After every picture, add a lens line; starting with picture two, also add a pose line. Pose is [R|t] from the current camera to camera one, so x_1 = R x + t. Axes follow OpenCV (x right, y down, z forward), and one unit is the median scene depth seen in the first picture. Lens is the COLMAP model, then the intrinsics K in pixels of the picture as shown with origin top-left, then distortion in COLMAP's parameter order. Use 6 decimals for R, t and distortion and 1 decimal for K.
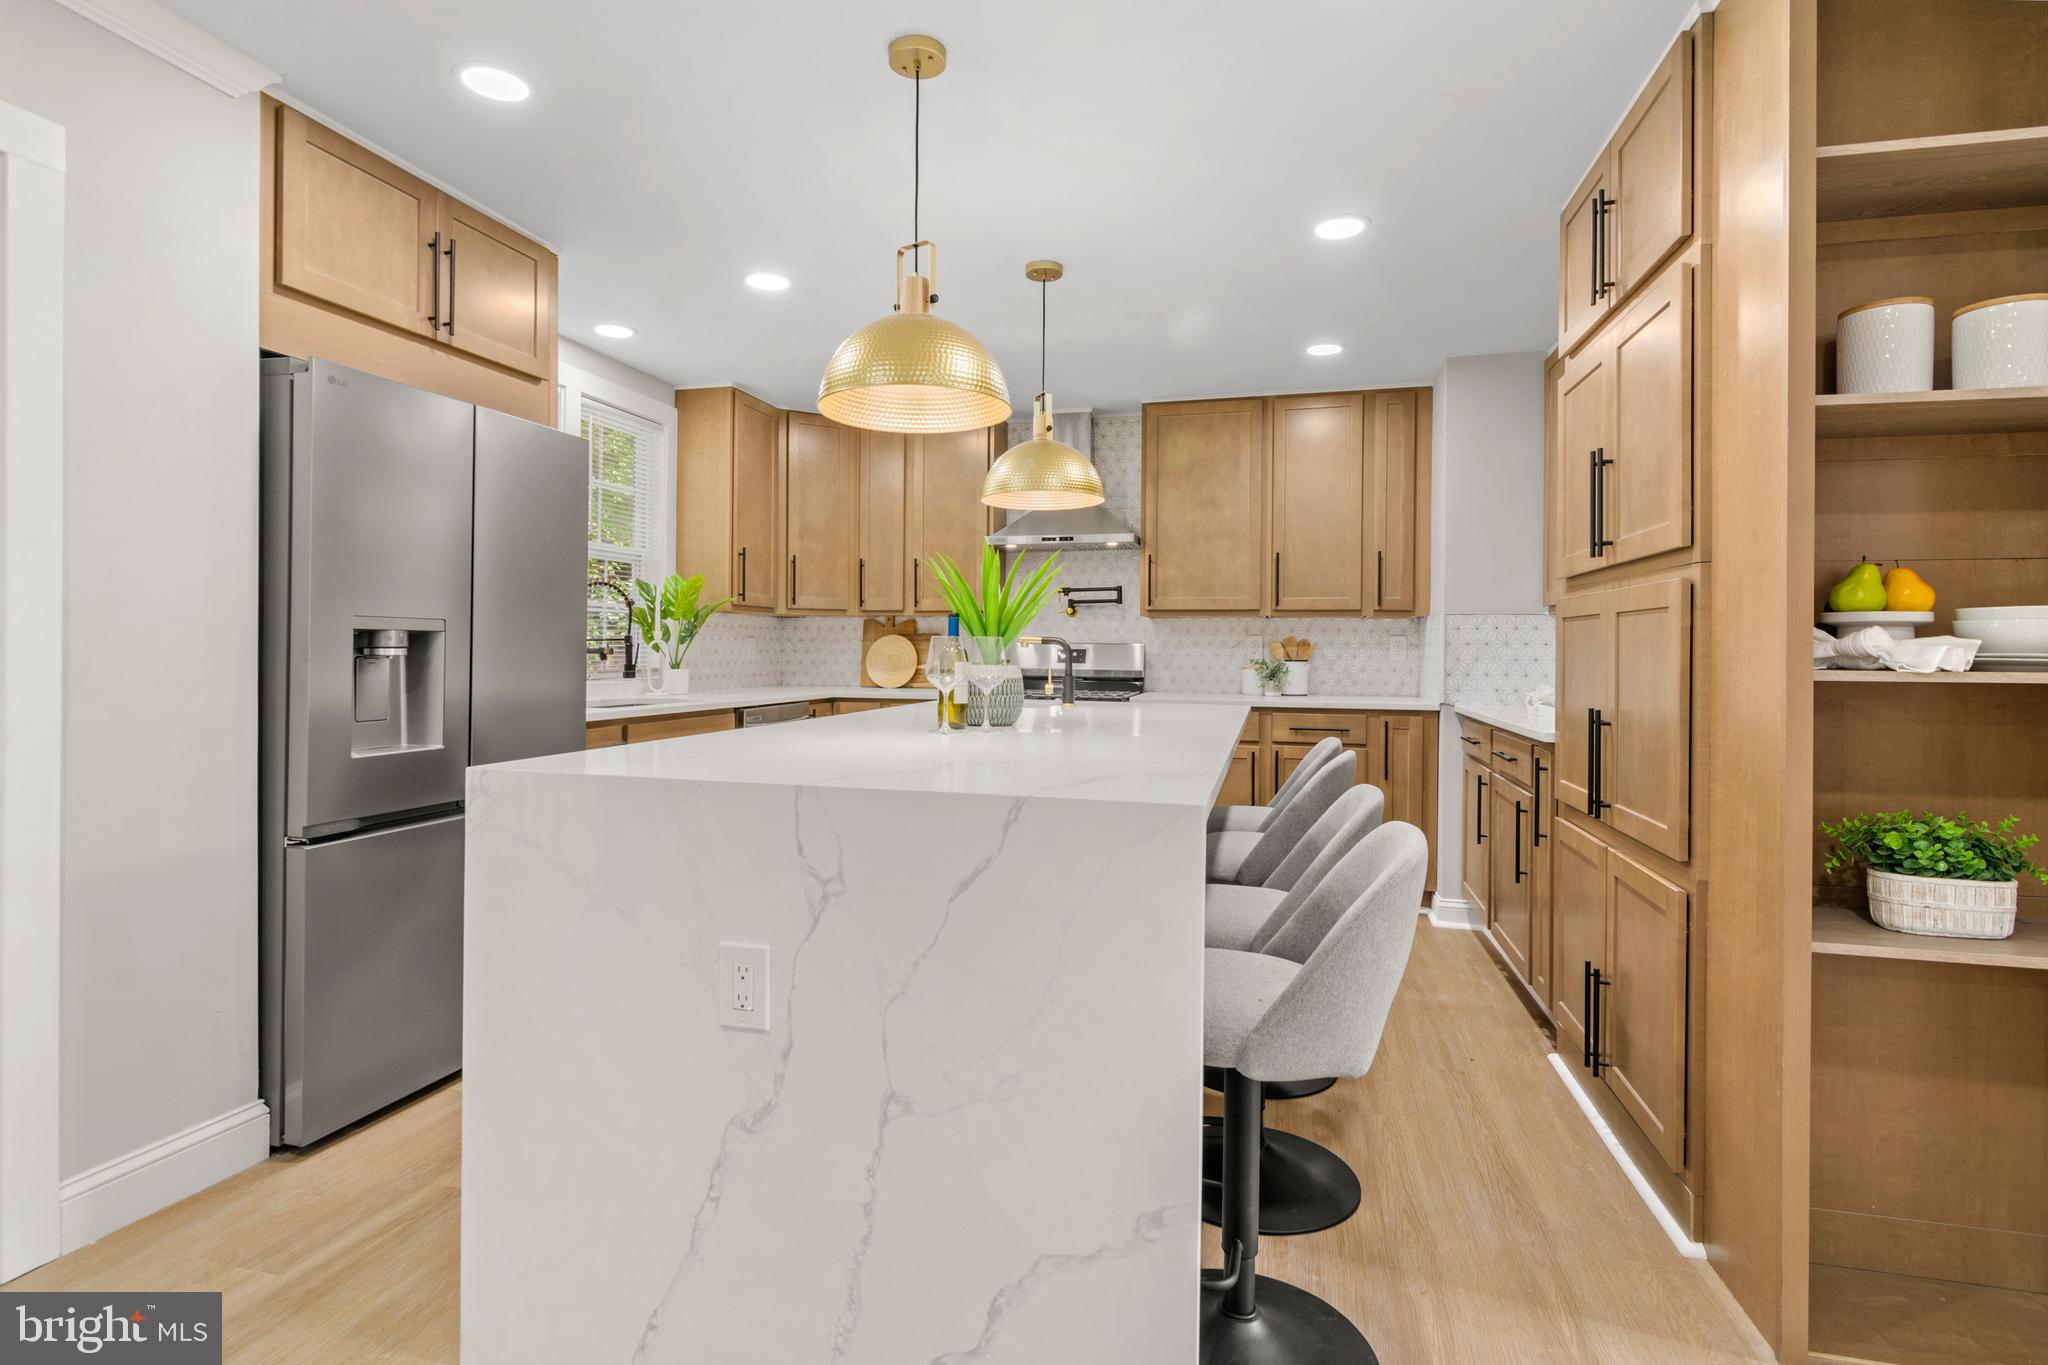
lens RADIAL K [[1006.0, 0, 1016.8], [0, 1006.0, 653.0], [0, 0, 1]] dist [0.000790, -0.001841]
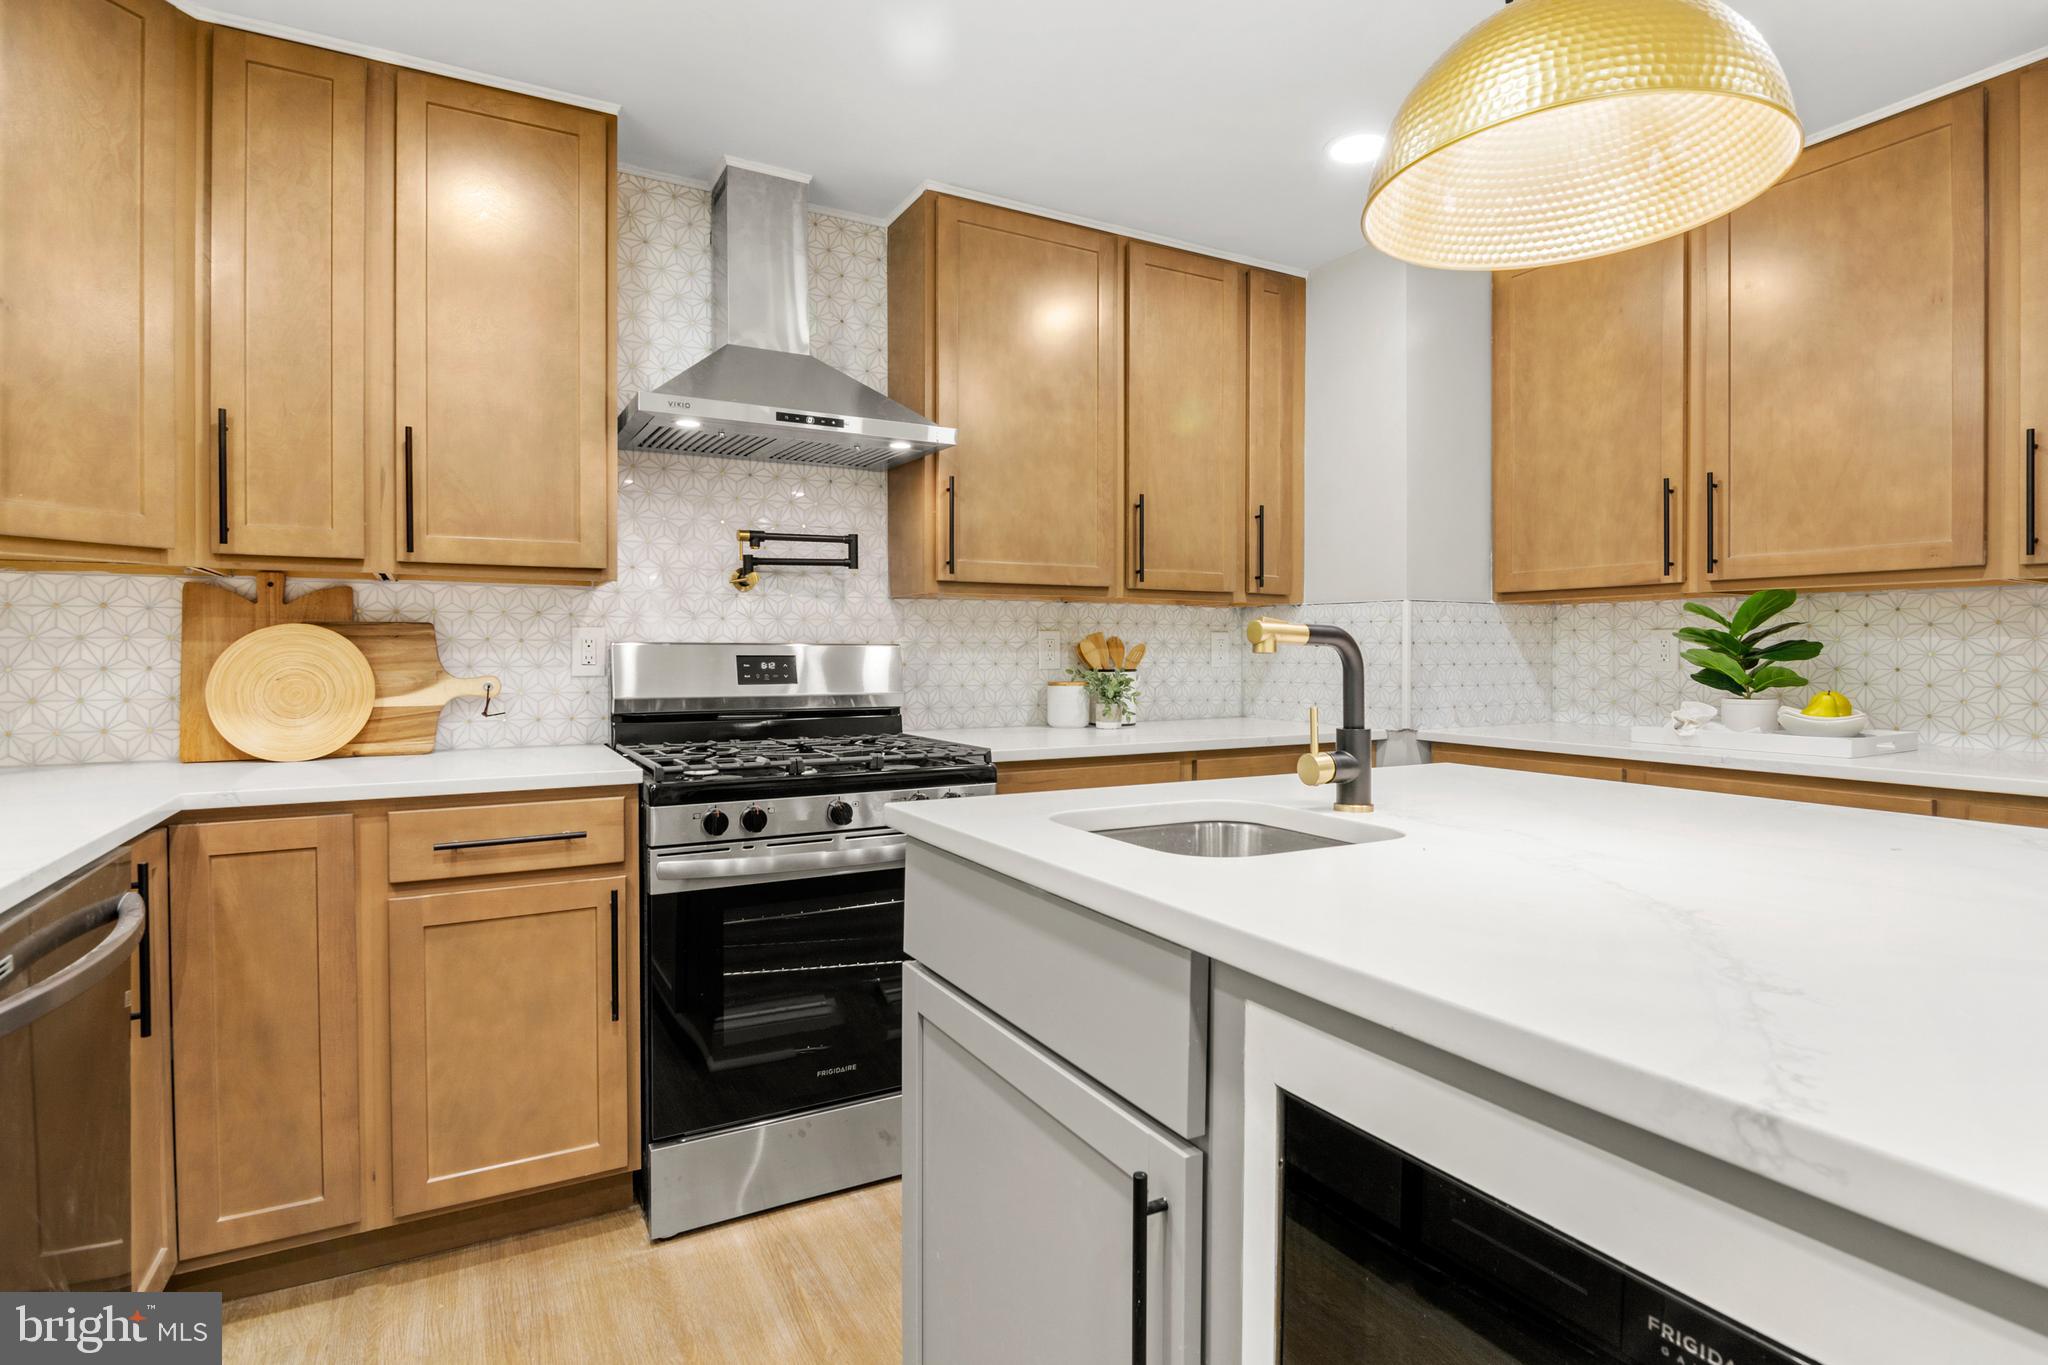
lens RADIAL K [[1016.3, 0, 1015.4], [0, 1016.3, 662.0], [0, 0, 1]] dist [-0.002946, -0.007600]
pose [[0.720895, -0.015213, 0.692877, -0.231168], [0.009507, 0.999882, 0.012062, -0.006308], [-0.692979, -0.002108, 0.720955, 0.625626]]
